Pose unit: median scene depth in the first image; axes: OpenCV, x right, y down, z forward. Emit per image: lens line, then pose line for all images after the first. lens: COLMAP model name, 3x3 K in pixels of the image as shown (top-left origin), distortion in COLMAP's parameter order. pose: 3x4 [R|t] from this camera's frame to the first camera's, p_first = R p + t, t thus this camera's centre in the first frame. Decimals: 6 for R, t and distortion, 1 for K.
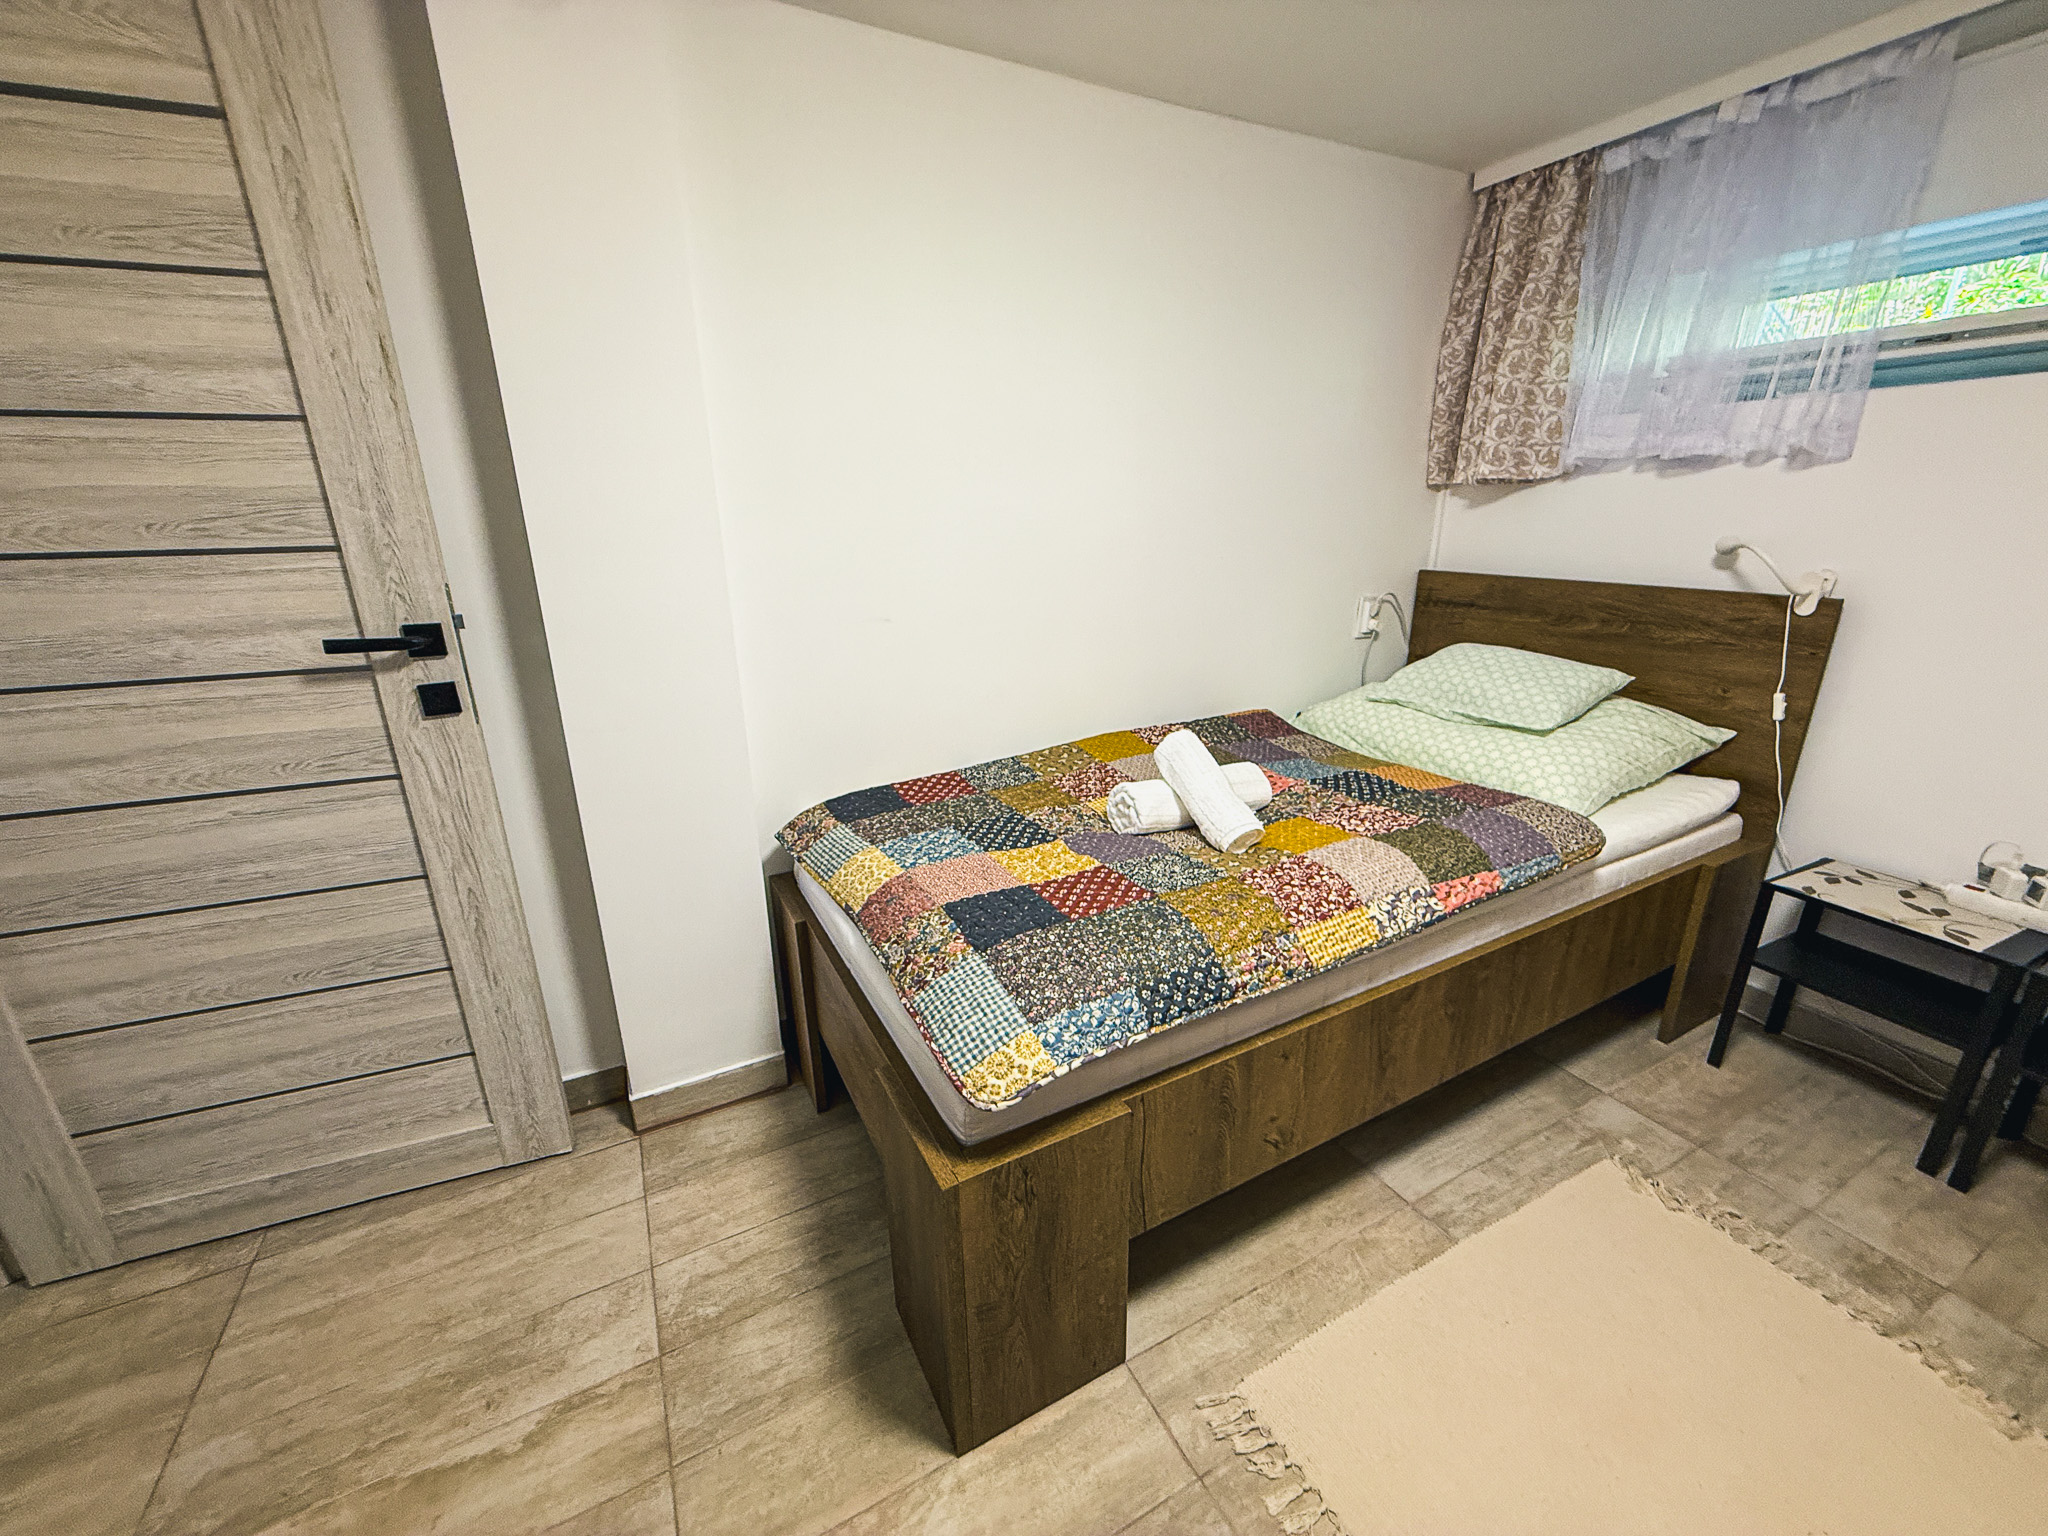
lens RADIAL K [[818.3, 0, 1019.0], [0, 818.3, 766.2], [0, 0, 1]] dist [0.001846, 0.000175]
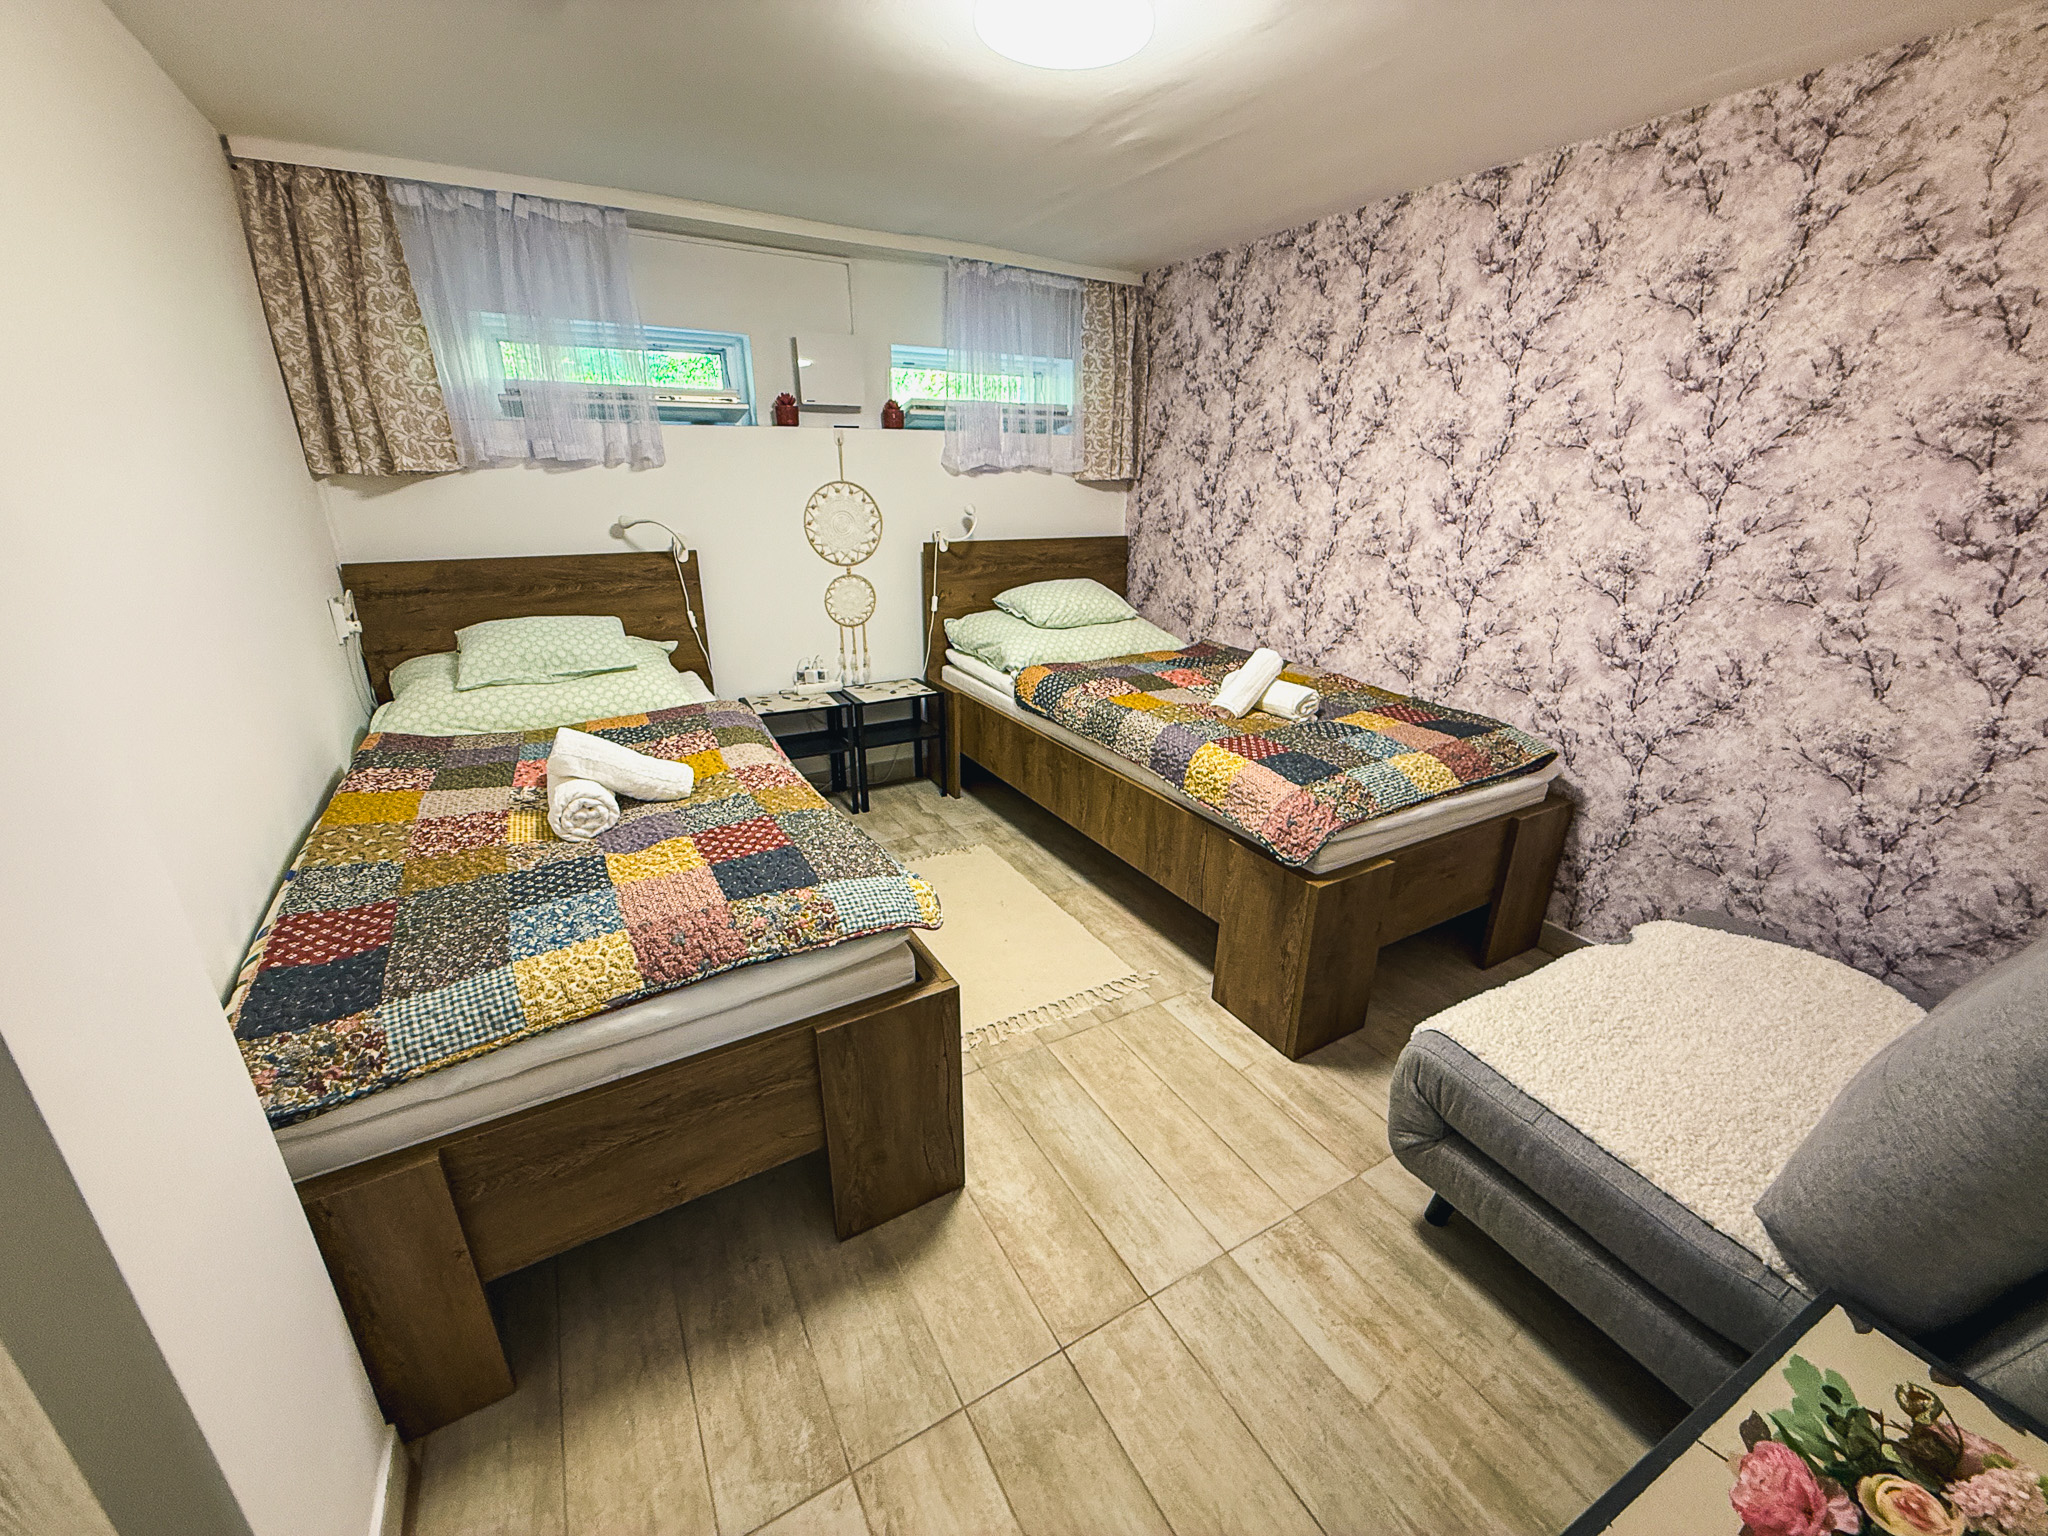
lens RADIAL K [[818.3, 0, 1019.0], [0, 818.3, 766.2], [0, 0, 1]] dist [0.001846, 0.000175]
pose [[-0.042699, -0.329698, 0.943120, -0.755804], [0.301246, 0.895799, 0.326794, -0.154179], [-0.952590, 0.298065, 0.061070, 0.392876]]
